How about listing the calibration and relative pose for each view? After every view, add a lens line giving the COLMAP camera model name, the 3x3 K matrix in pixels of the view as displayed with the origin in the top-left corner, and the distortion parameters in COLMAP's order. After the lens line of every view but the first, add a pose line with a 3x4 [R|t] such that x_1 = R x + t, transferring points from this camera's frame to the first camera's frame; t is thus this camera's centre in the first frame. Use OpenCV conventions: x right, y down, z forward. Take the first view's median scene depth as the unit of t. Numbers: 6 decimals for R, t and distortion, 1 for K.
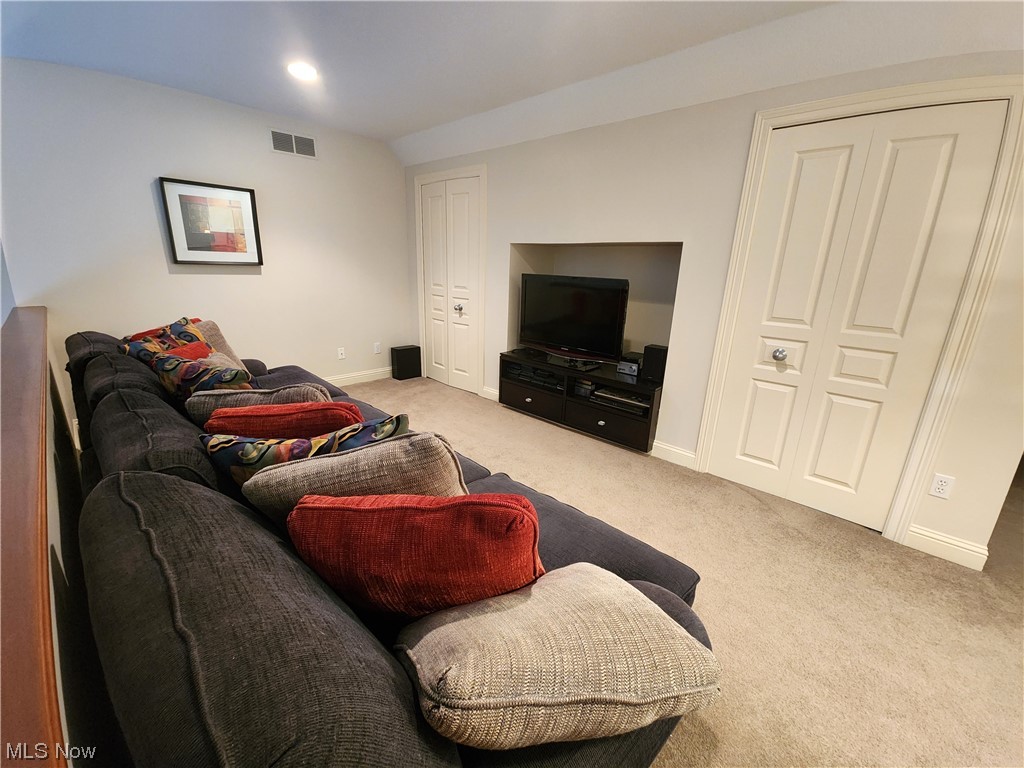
lens RADIAL K [[412.2, 0, 512.0], [0, 412.2, 384.0], [0, 0, 1]] dist [-0.000468, -0.000152]
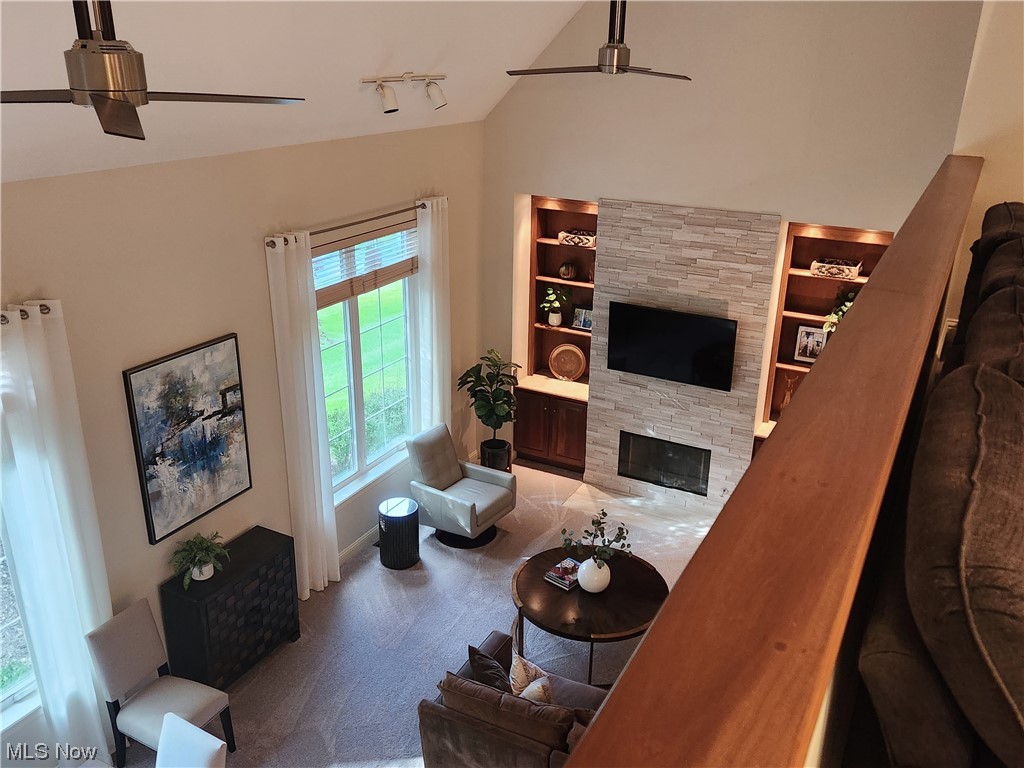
lens RADIAL K [[849.9, 0, 512.0], [0, 849.9, 384.0], [0, 0, 1]] dist [0.006478, 0.005315]
pose [[0.240751, 0.329066, -0.913102, 0.386583], [-0.271386, 0.926071, 0.262185, 0.022720], [0.931874, 0.184682, 0.312257, -0.397102]]
